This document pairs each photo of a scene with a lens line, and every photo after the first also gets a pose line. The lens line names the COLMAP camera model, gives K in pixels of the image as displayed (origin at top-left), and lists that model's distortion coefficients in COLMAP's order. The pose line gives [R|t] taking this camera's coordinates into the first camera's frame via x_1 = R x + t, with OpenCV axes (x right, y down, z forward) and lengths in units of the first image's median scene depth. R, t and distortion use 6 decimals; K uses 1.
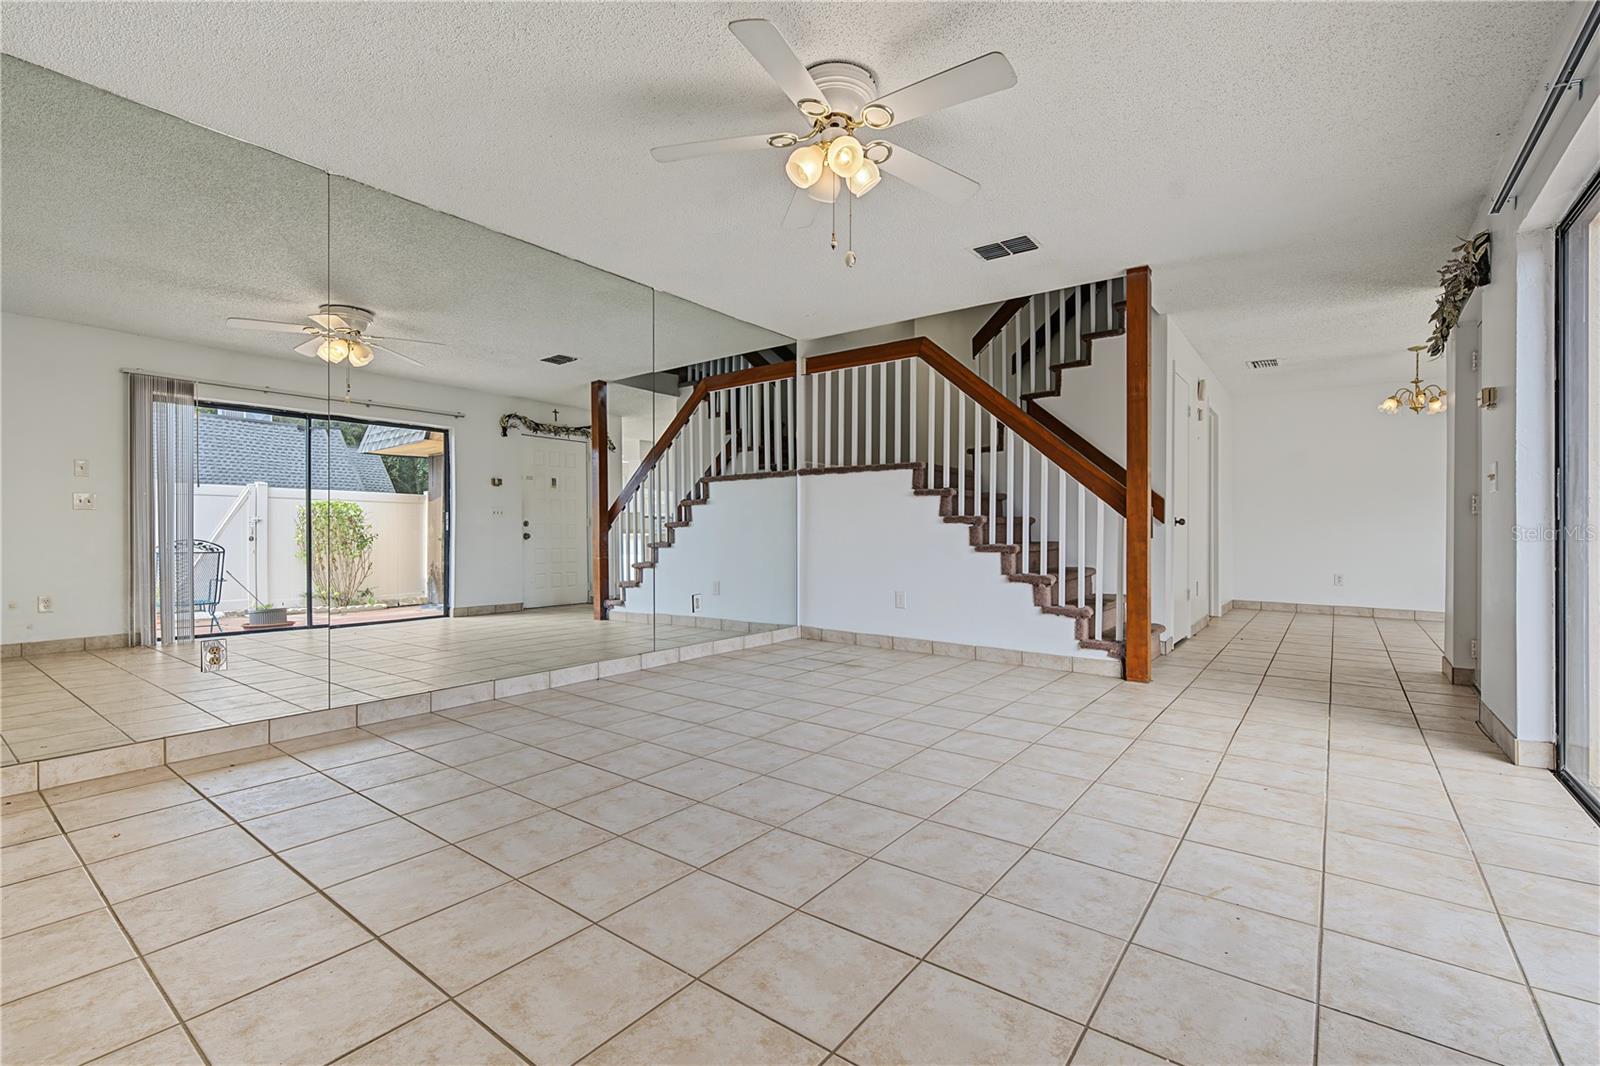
lens RADIAL K [[695.0, 0, 803.6], [0, 695.0, 533.5], [0, 0, 1]] dist [0.002495, 0.000295]
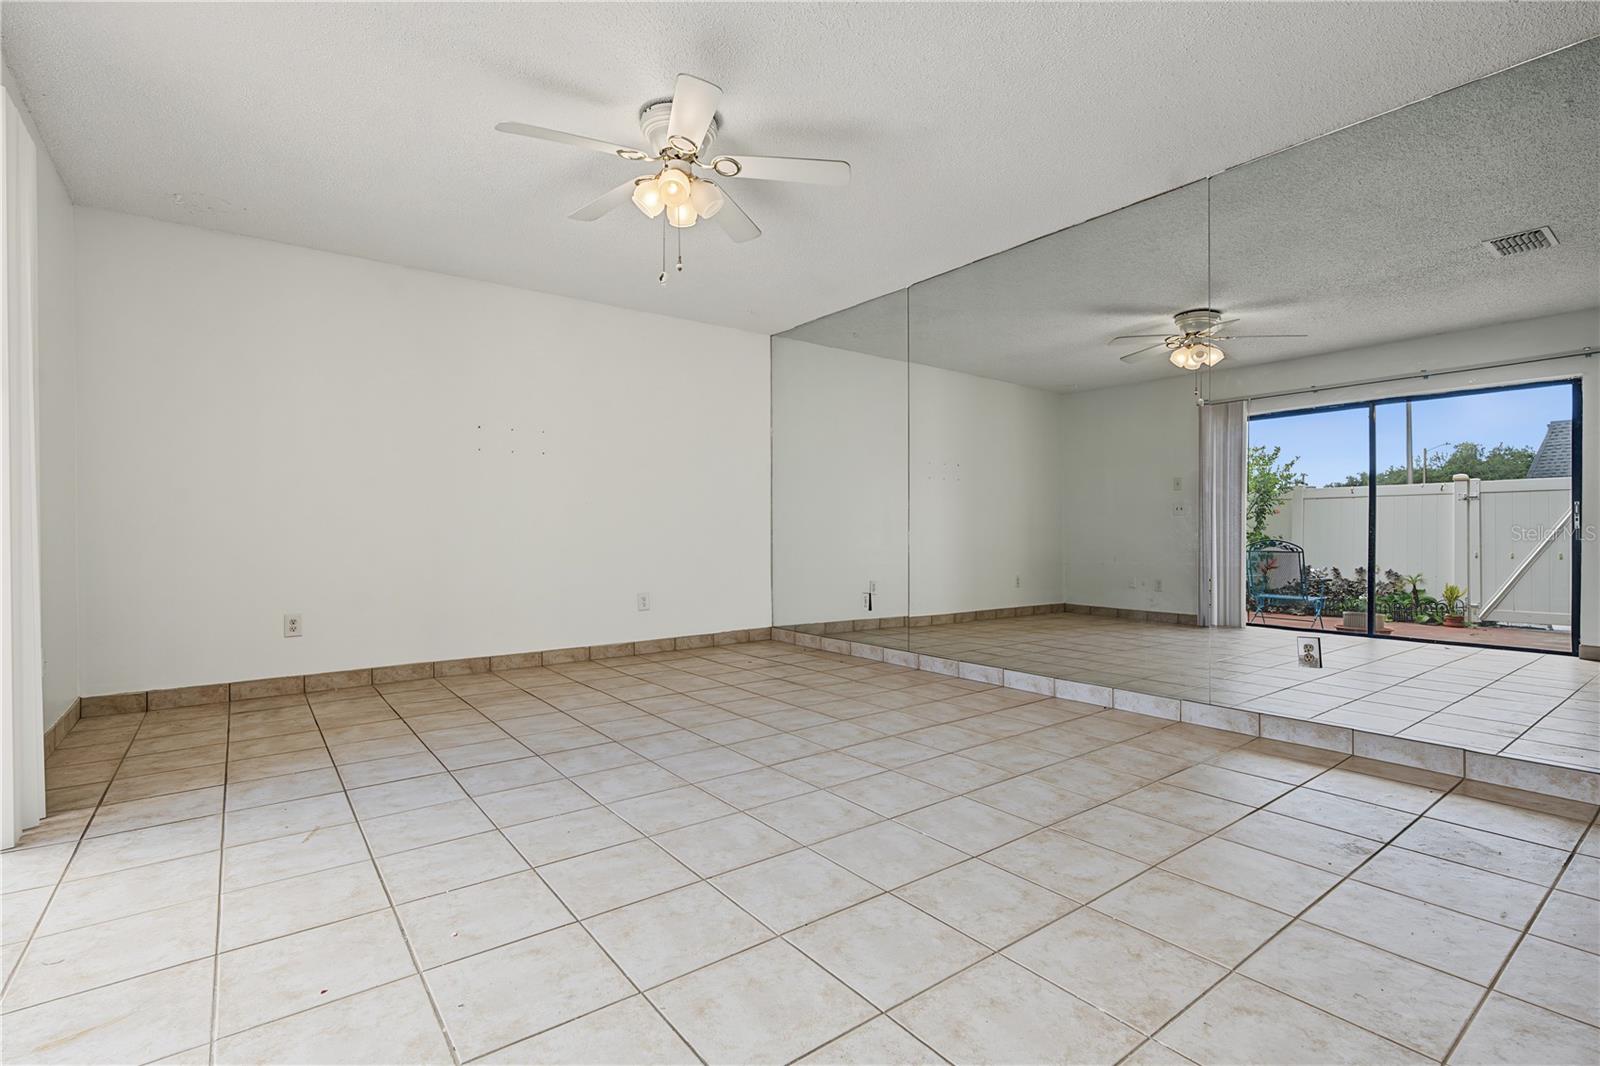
lens RADIAL K [[724.9, 0, 793.6], [0, 724.9, 531.2], [0, 0, 1]] dist [-0.001946, -0.000285]
pose [[-0.260740, -0.001940, -0.965407, 0.971773], [-0.002618, 0.999996, -0.001302, -0.001671], [0.965406, 0.002188, -0.260744, 1.306935]]
